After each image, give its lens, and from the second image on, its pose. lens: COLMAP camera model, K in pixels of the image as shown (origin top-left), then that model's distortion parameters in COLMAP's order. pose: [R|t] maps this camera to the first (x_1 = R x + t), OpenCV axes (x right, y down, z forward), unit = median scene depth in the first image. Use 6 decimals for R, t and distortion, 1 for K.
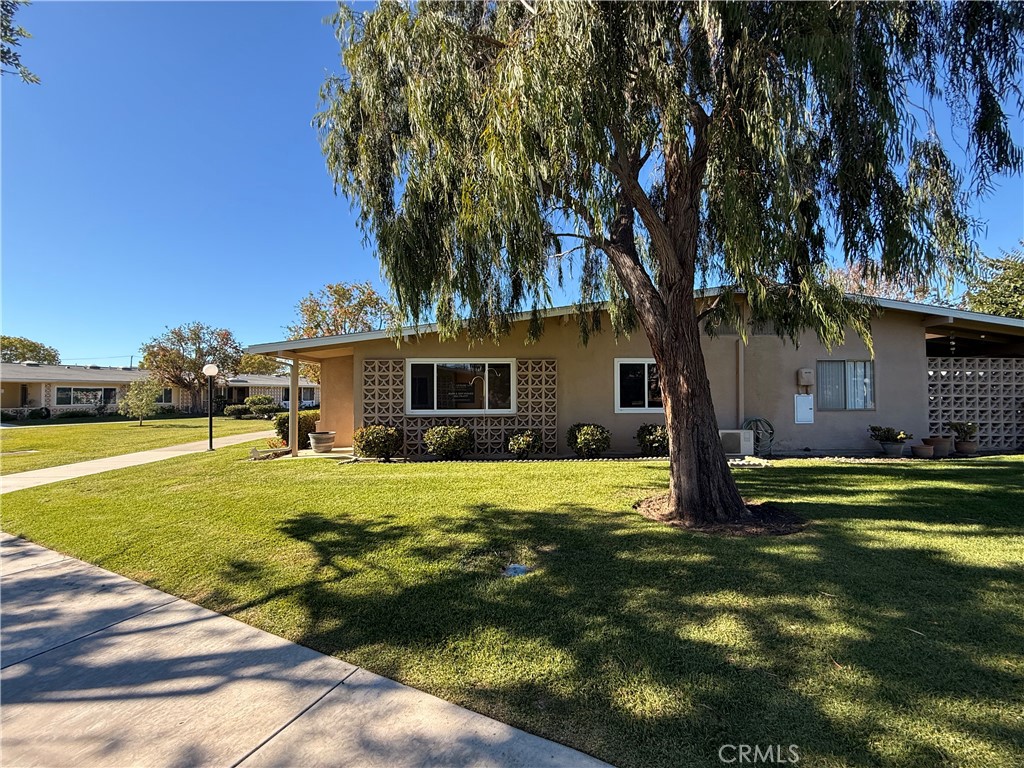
lens RADIAL K [[408.0, 0, 509.3], [0, 408.0, 380.6], [0, 0, 1]] dist [0.001387, -0.000271]
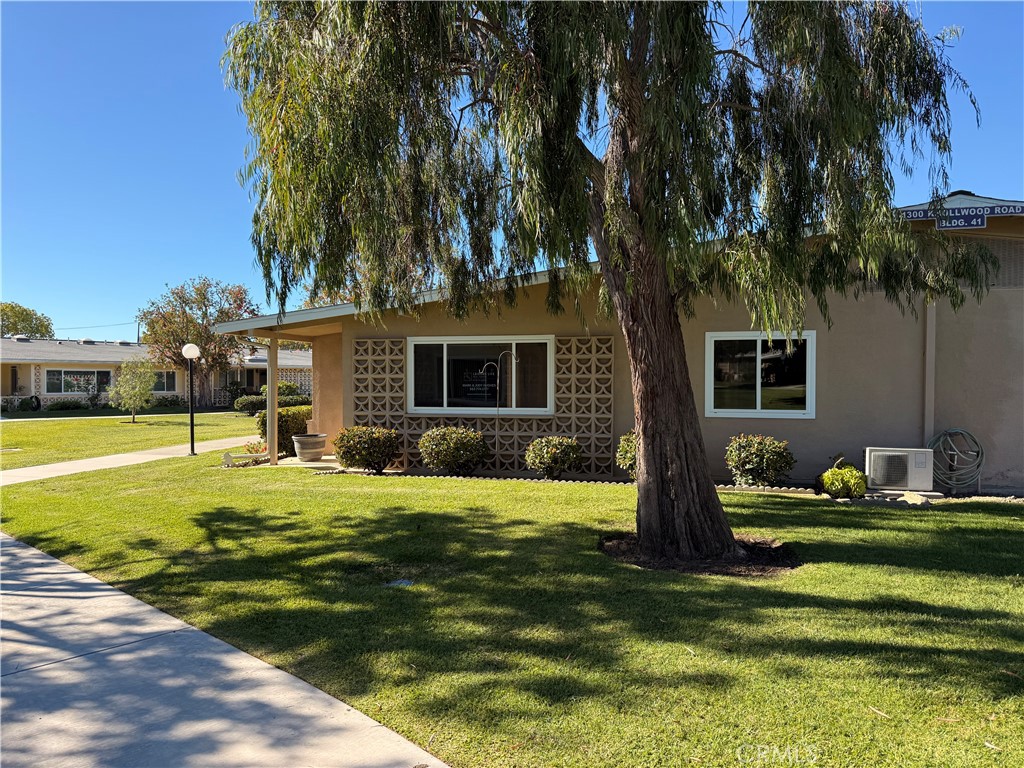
lens RADIAL K [[720.8, 0, 519.6], [0, 720.8, 385.6], [0, 0, 1]] dist [0.052932, -0.068114]
pose [[0.963240, 0.007004, -0.268550, 0.254128], [0.004674, 0.999072, 0.042821, -0.018809], [0.268601, -0.042502, 0.962314, -0.172473]]
